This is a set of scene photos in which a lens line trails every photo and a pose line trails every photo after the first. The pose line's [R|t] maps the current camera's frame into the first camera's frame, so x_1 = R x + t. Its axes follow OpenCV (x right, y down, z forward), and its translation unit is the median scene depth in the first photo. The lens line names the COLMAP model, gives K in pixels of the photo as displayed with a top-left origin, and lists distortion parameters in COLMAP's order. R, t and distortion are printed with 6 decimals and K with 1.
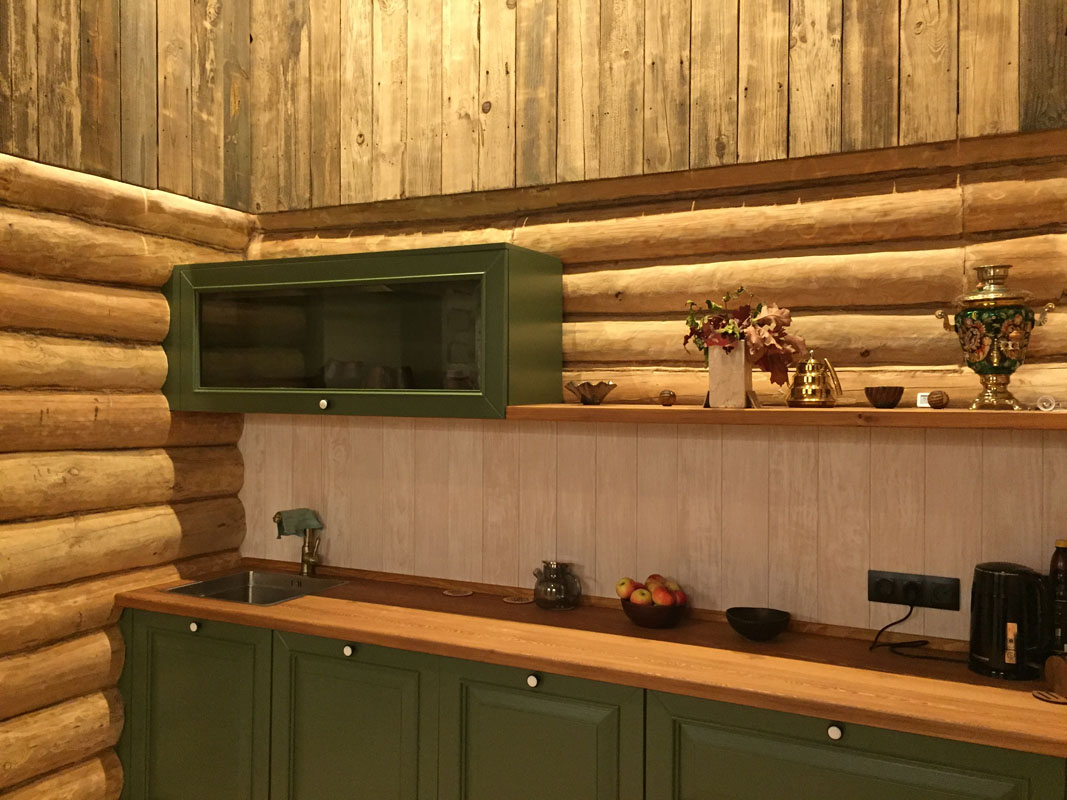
lens RADIAL K [[912.7, 0, 533.5], [0, 912.7, 400.0], [0, 0, 1]] dist [0.067595, -0.083204]
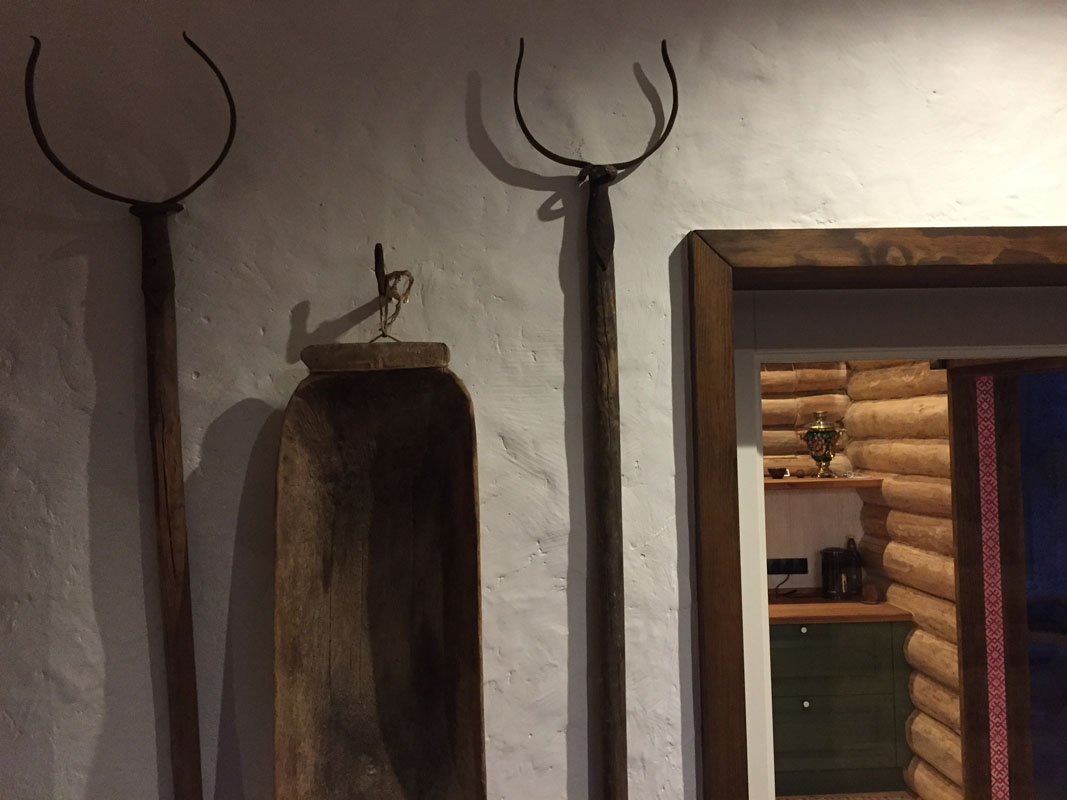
lens RADIAL K [[912.7, 0, 533.5], [0, 912.7, 400.0], [0, 0, 1]] dist [0.067595, -0.083204]
pose [[0.862114, -0.007182, 0.506664, -1.097696], [0.029809, 0.998887, -0.036562, -0.104605], [-0.505837, 0.046623, 0.861368, -0.486799]]
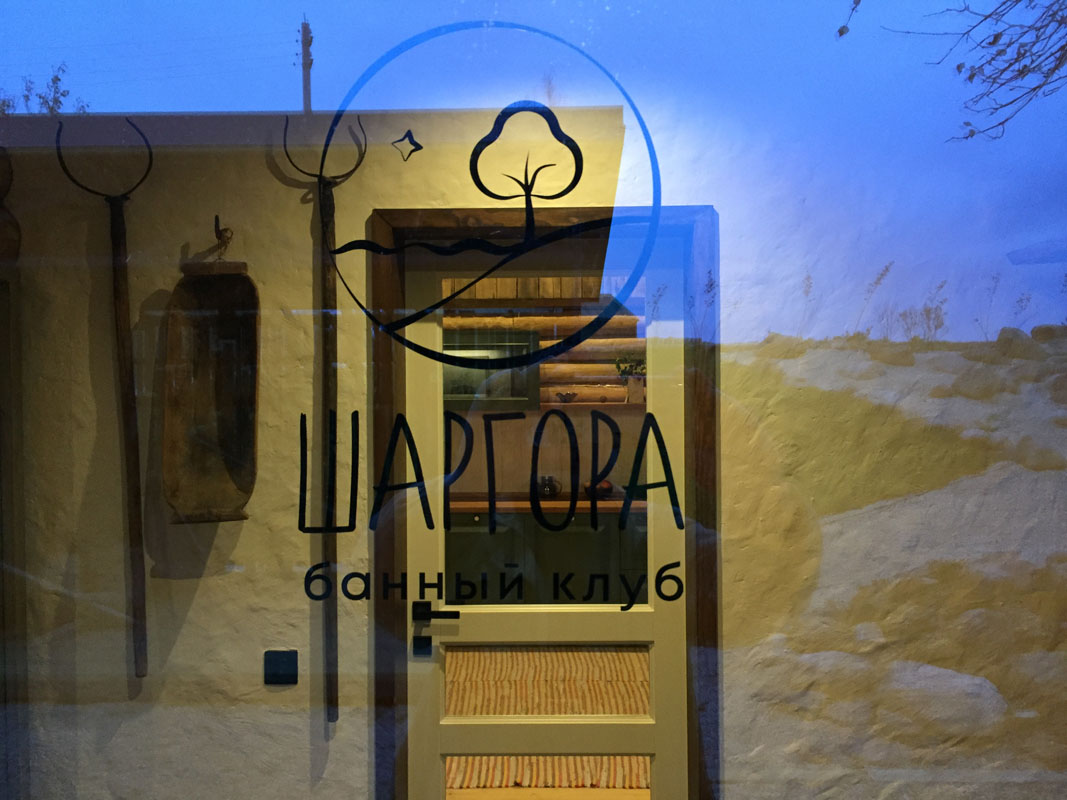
lens RADIAL K [[912.7, 0, 533.5], [0, 912.7, 400.0], [0, 0, 1]] dist [0.067595, -0.083204]
pose [[0.901408, -0.015148, 0.432705, -1.057186], [0.015580, 0.999875, 0.002547, -0.009089], [-0.432690, 0.004445, 0.901532, -1.047176]]
